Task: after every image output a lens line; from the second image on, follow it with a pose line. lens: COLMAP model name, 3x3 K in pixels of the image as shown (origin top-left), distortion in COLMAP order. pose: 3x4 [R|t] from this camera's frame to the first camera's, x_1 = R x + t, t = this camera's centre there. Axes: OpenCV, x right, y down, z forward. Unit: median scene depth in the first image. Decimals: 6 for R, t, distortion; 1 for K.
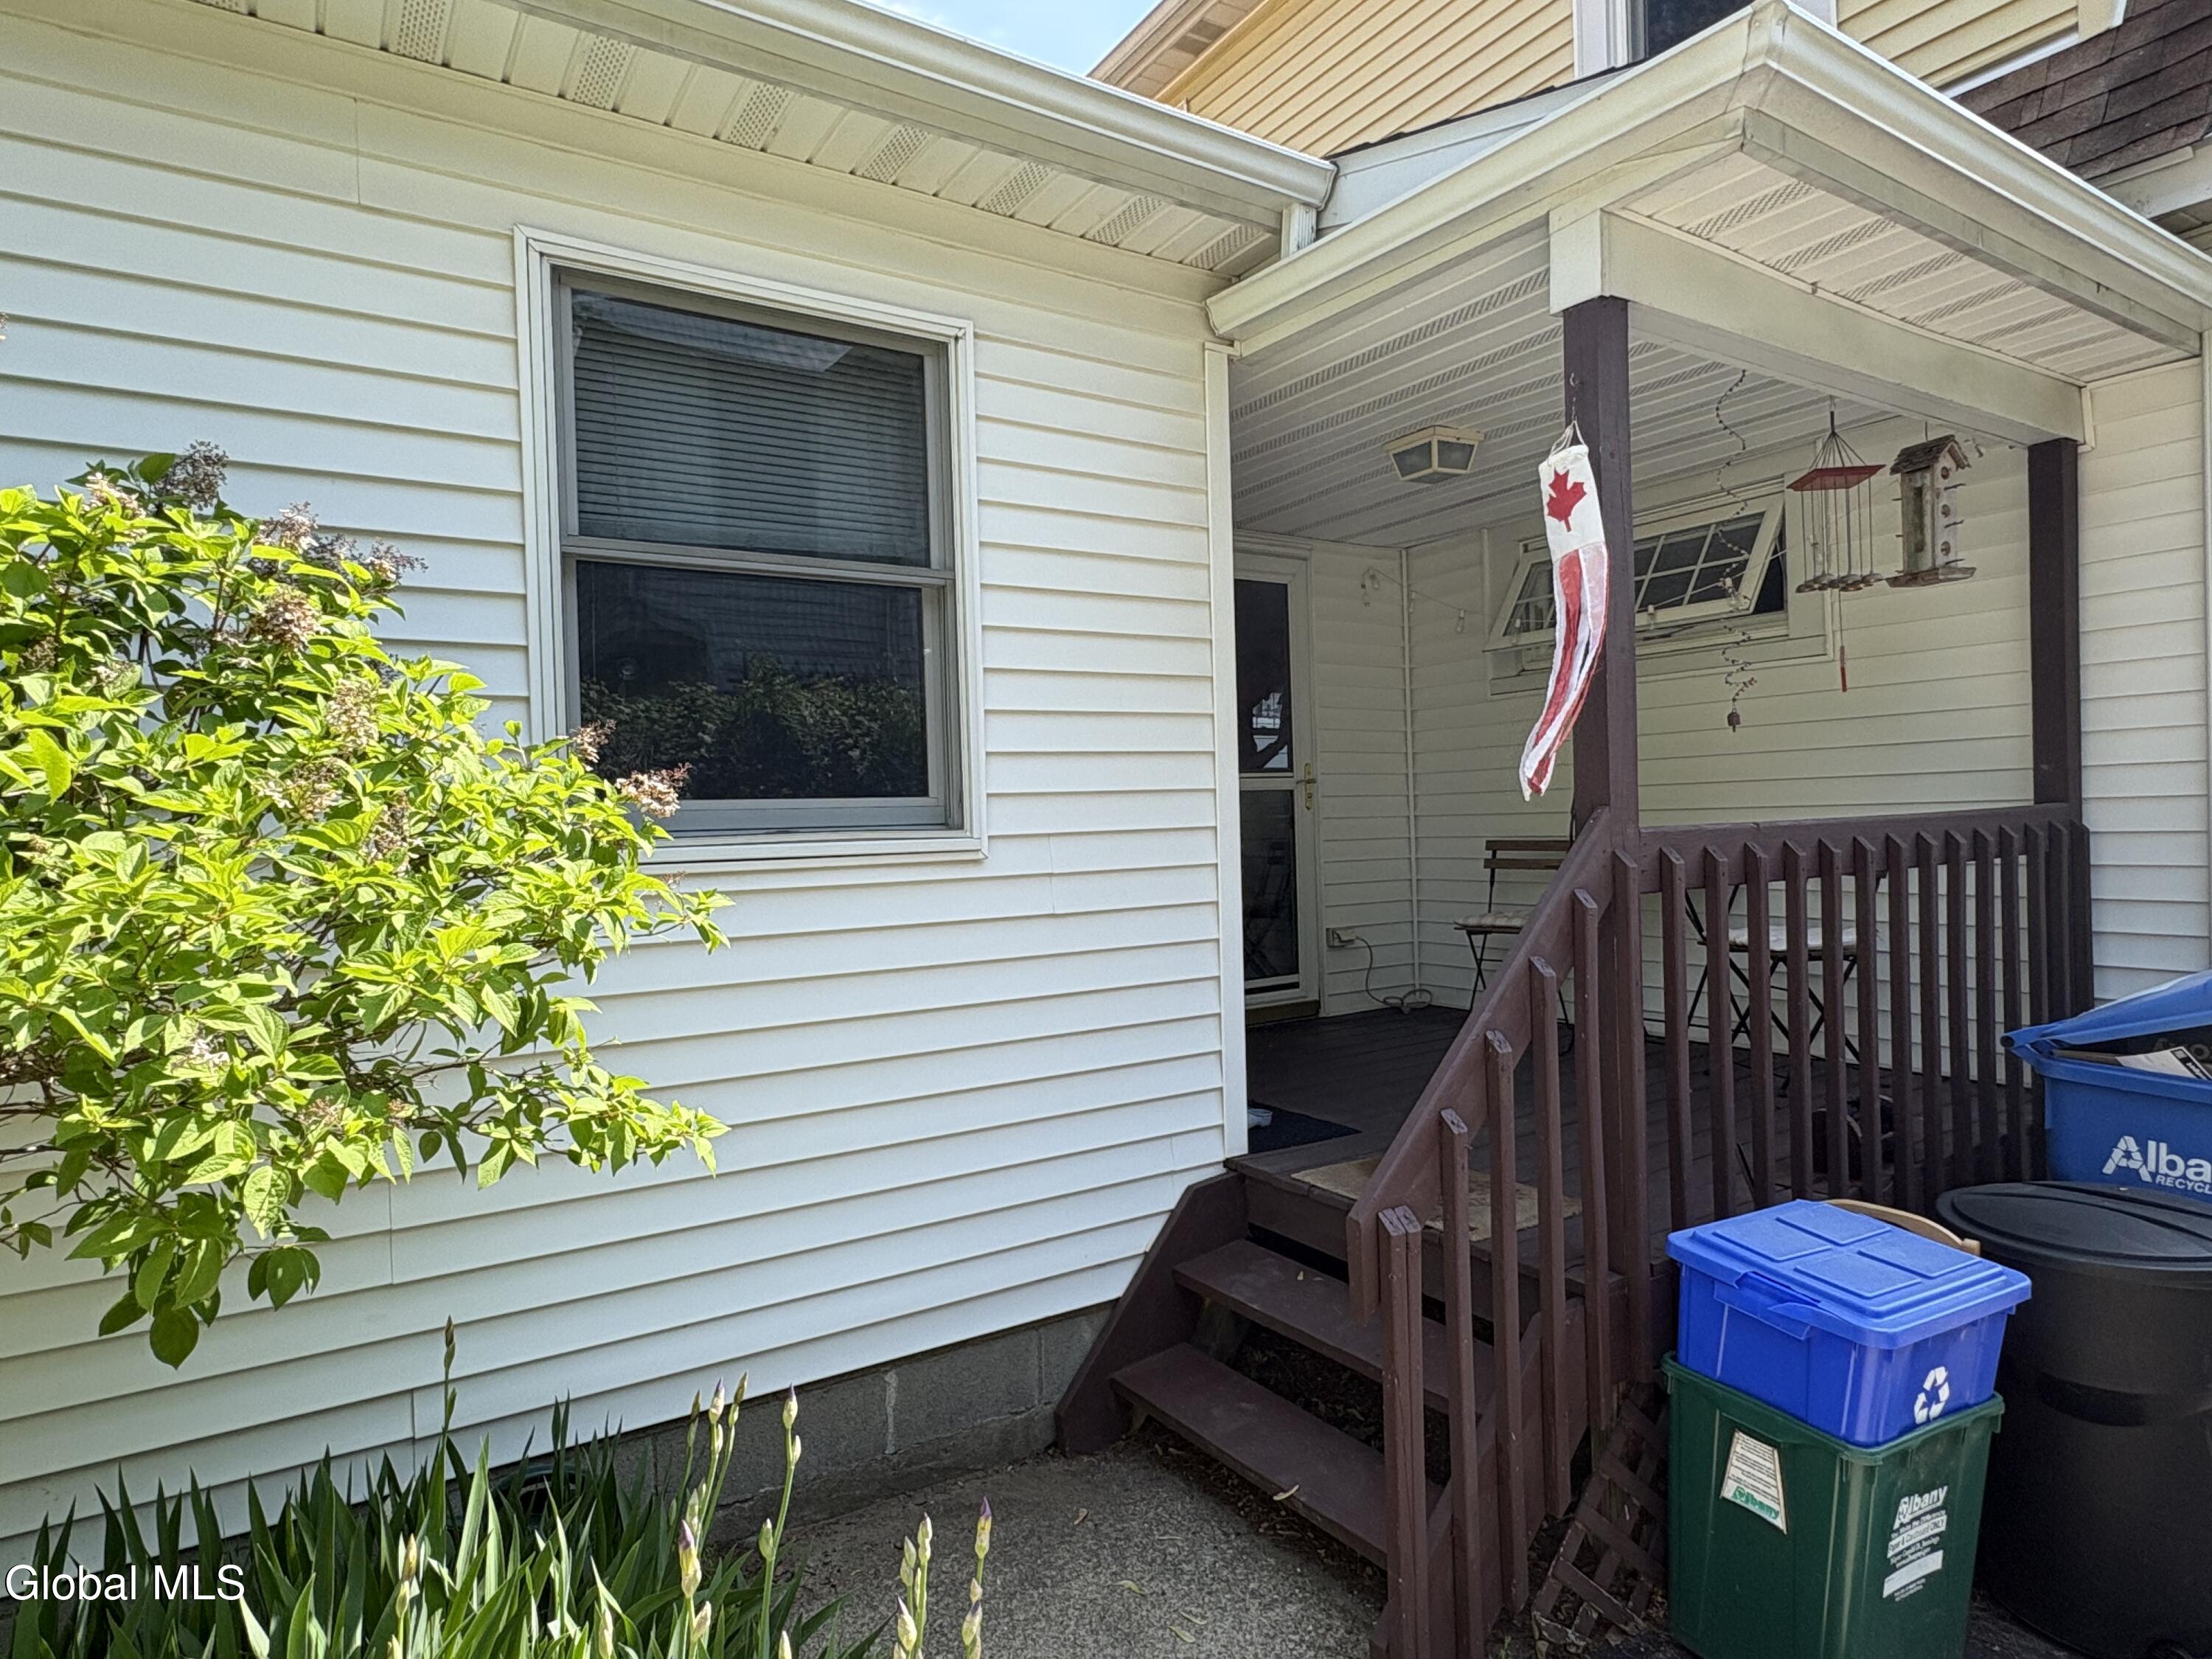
lens RADIAL K [[1253.8, 0, 1114.8], [0, 1253.8, 847.6], [0, 0, 1]] dist [-0.001867, -0.004125]
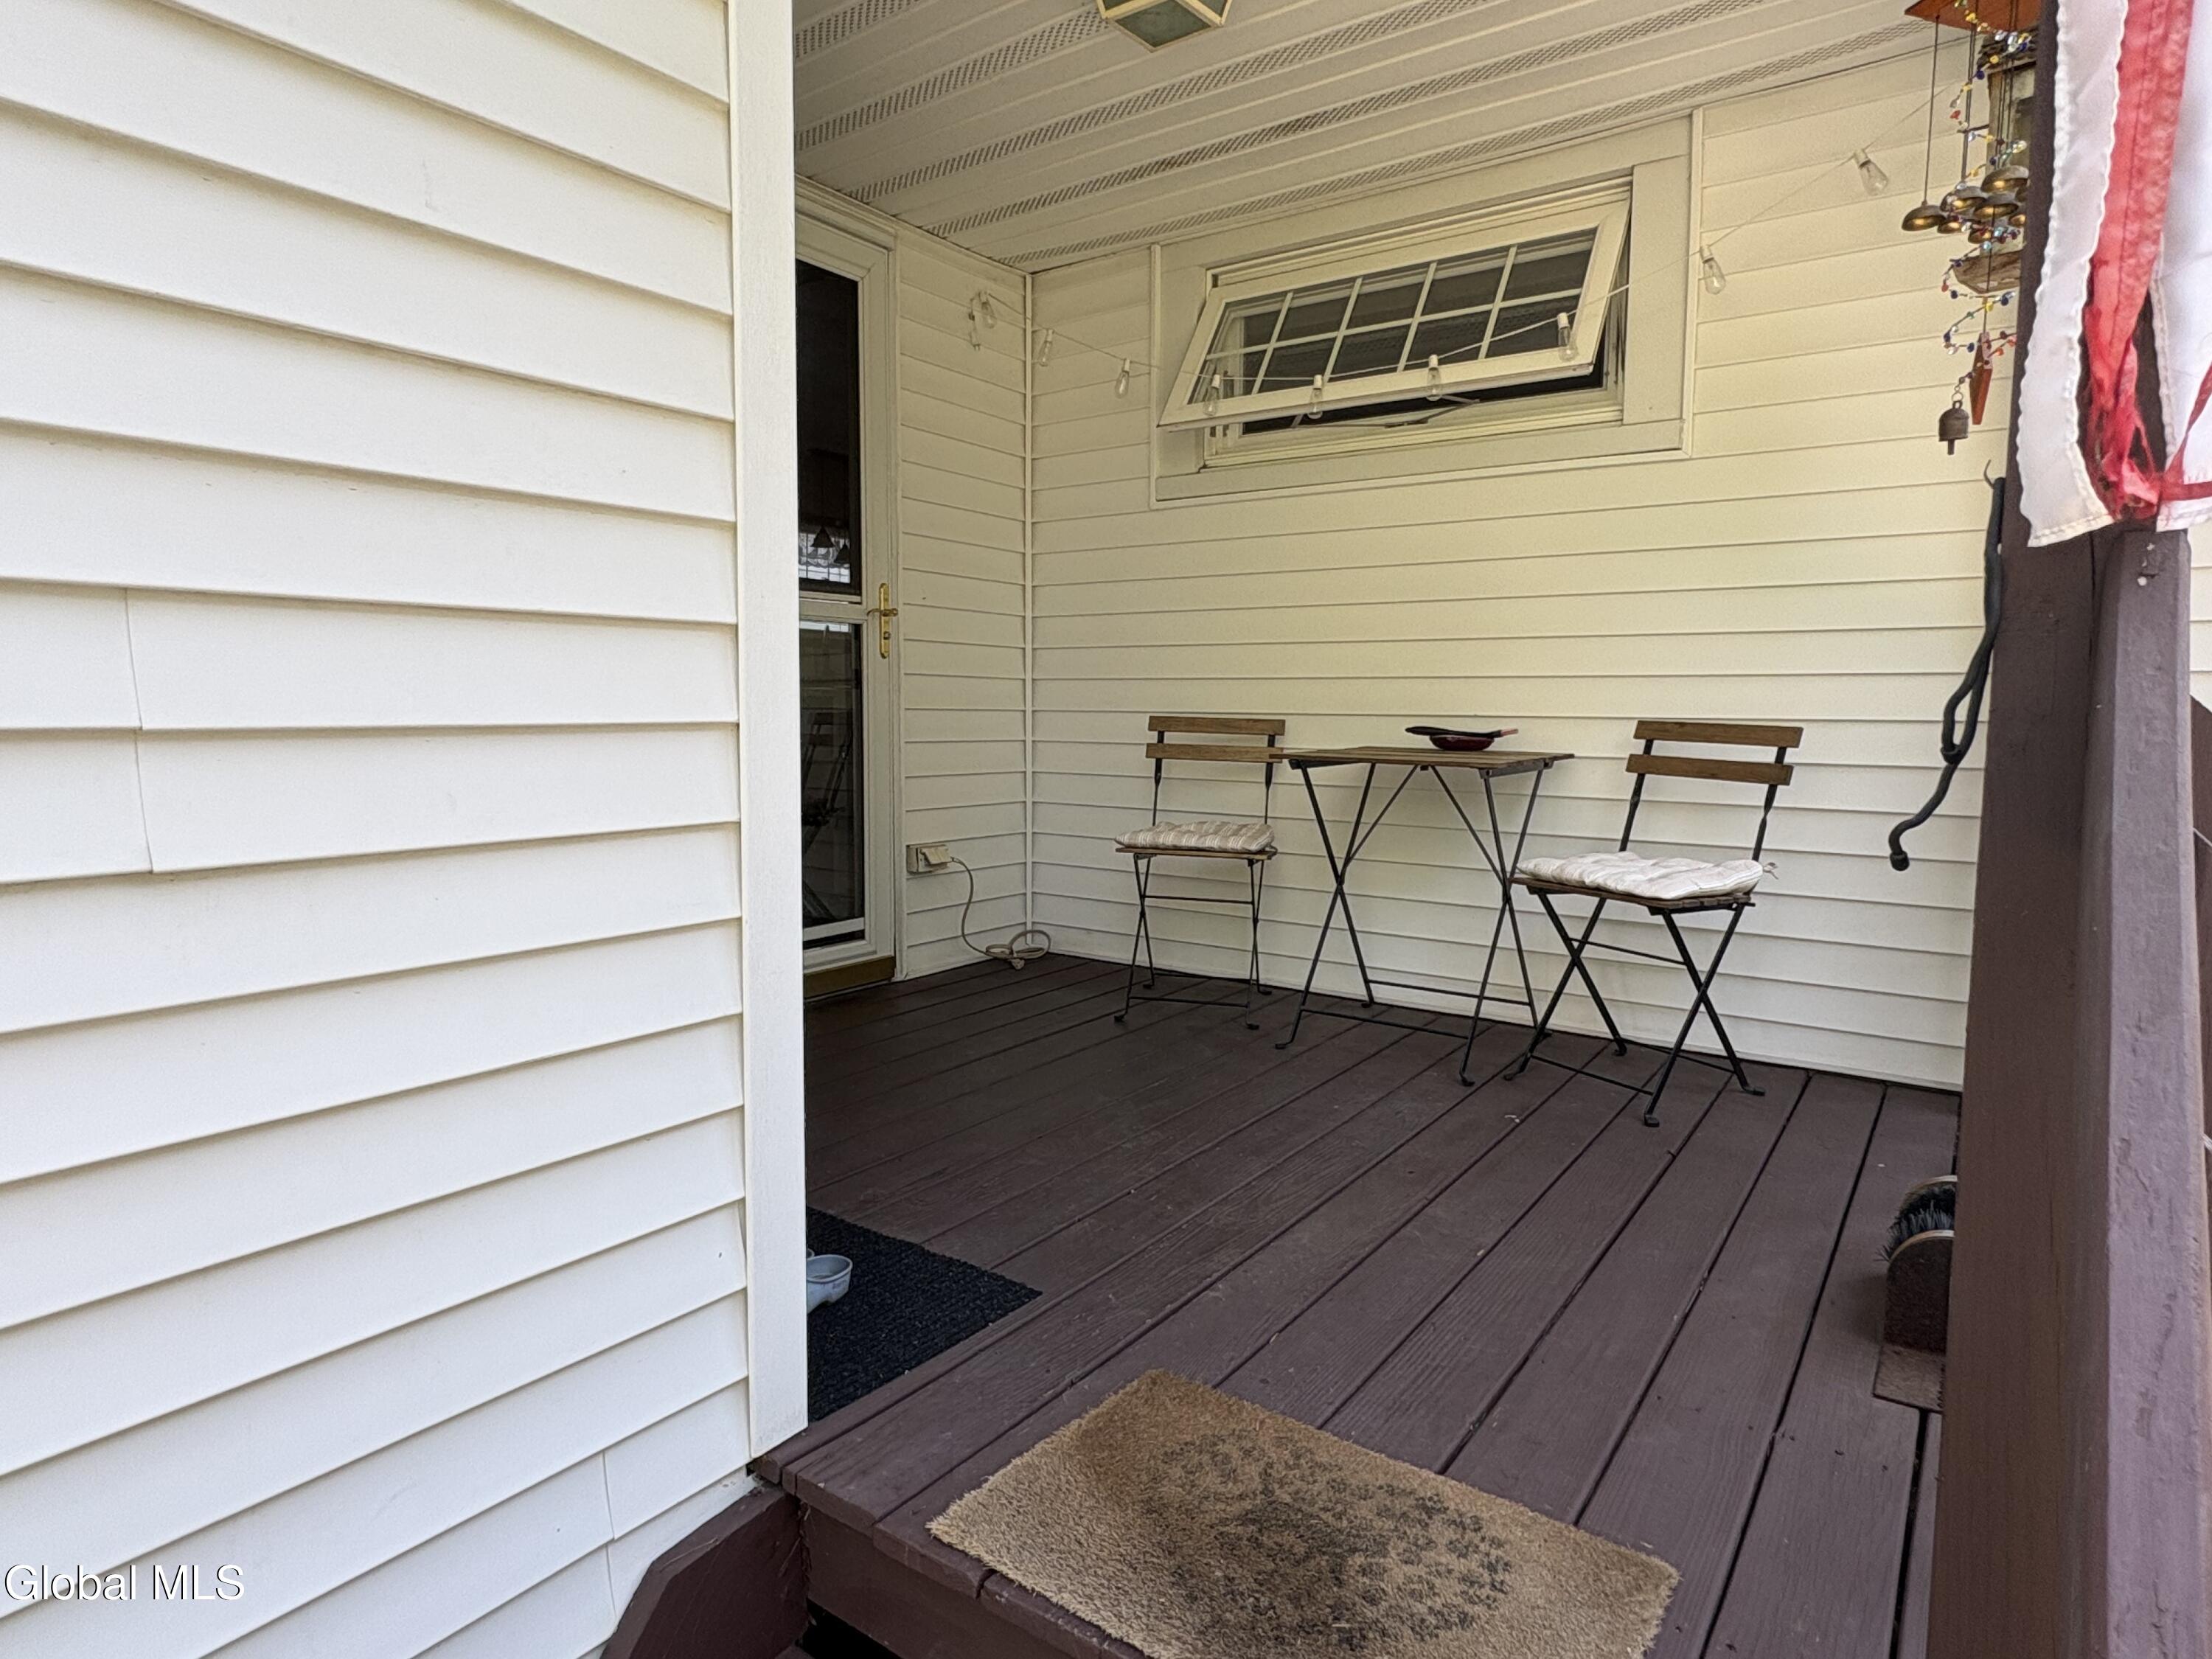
lens RADIAL K [[1253.8, 0, 1091.3], [0, 1253.8, 820.6], [0, 0, 1]] dist [-0.001867, -0.004125]
pose [[0.934812, 0.005295, 0.355102, 0.028355], [-0.028728, 0.997740, 0.060748, 0.009852], [-0.353978, -0.066989, 0.932852, 0.369663]]
